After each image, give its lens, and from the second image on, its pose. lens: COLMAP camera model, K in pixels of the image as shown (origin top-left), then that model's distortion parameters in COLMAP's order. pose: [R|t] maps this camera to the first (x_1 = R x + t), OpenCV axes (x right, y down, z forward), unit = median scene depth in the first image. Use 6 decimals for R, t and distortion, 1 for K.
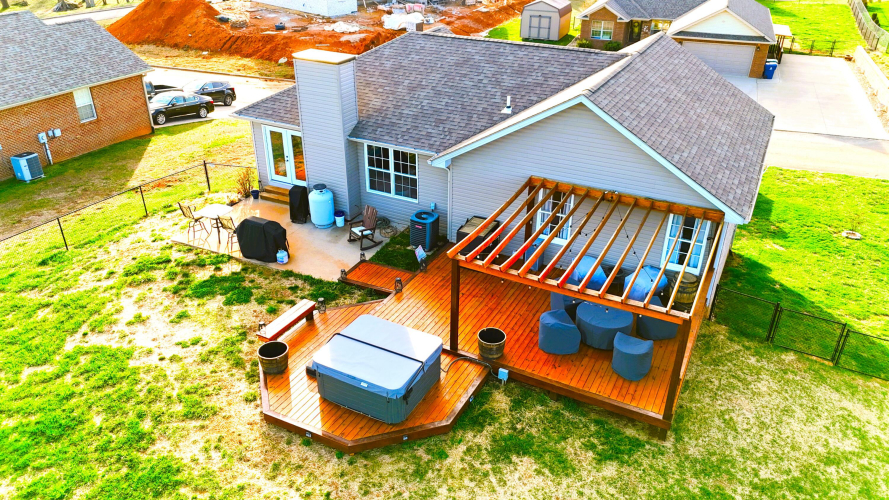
lens RADIAL K [[651.9, 0, 447.7], [0, 651.9, 251.9], [0, 0, 1]] dist [0.083162, -0.091622]
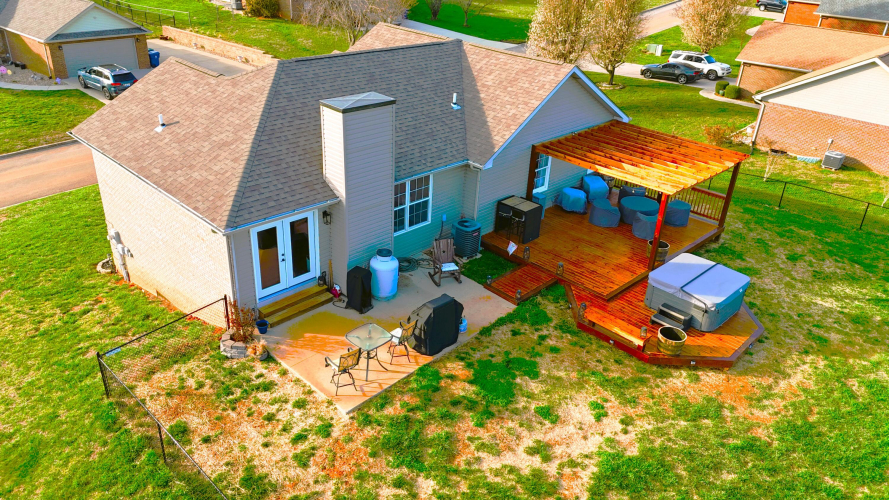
lens RADIAL K [[651.9, 0, 447.7], [0, 651.9, 251.9], [0, 0, 1]] dist [0.083162, -0.091622]
pose [[0.296679, -0.432239, 0.851558, -0.932151], [0.407696, 0.863688, 0.296357, -0.332586], [-0.863577, 0.259254, 0.432461, 0.603317]]
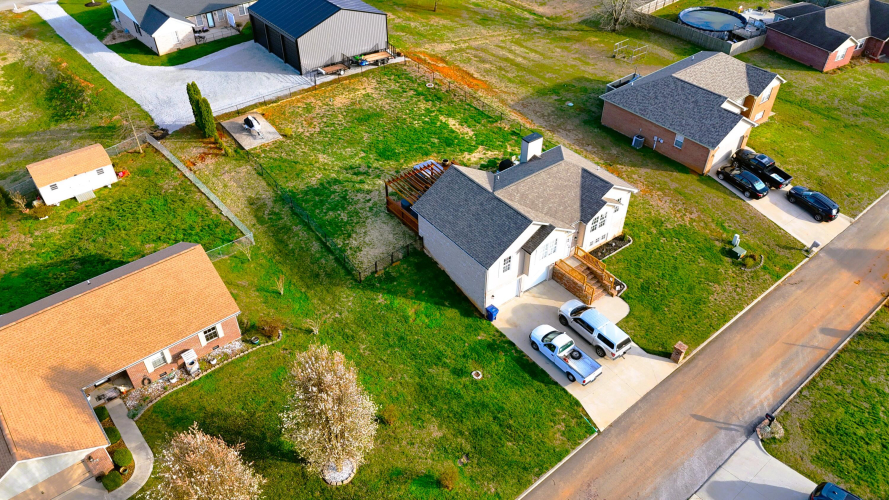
lens RADIAL K [[651.9, 0, 447.7], [0, 651.9, 251.9], [0, 0, 1]] dist [0.083162, -0.091622]
pose [[-0.425266, 0.572984, -0.700598, 2.252355], [-0.438208, 0.546949, 0.713317, -1.897926], [0.791911, 0.610357, 0.018487, 0.960441]]
